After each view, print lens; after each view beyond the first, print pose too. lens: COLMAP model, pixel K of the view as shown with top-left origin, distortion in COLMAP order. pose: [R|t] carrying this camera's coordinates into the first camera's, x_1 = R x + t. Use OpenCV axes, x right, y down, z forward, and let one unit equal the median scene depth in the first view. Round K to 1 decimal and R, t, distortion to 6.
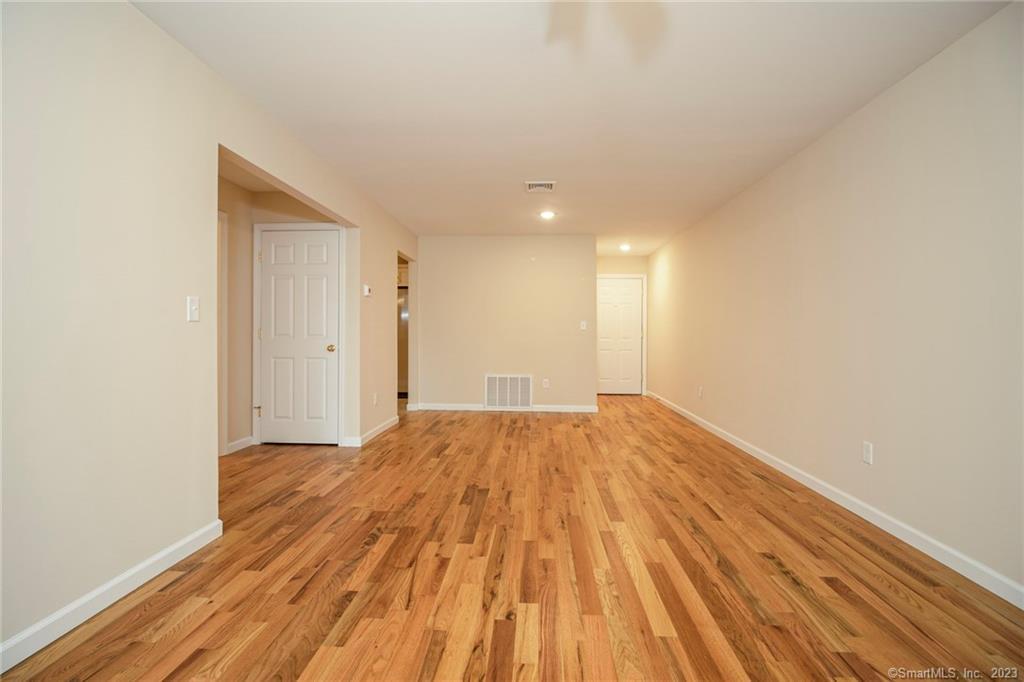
lens RADIAL K [[471.7, 0, 509.3], [0, 471.7, 337.5], [0, 0, 1]] dist [0.001381, -0.012408]
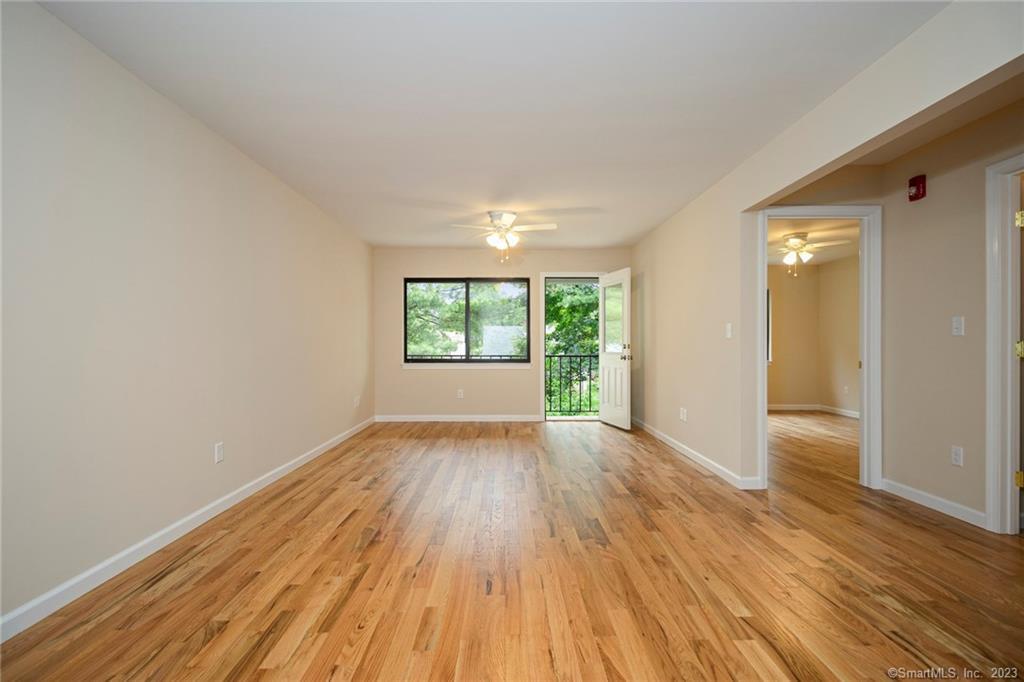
lens RADIAL K [[474.1, 0, 504.6], [0, 474.1, 346.6], [0, 0, 1]] dist [0.017912, -0.014272]
pose [[-0.998333, -0.003632, -0.057603, 0.160088], [-0.004282, 0.999929, 0.011161, -0.018670], [0.057558, 0.011389, -0.998277, 2.161154]]
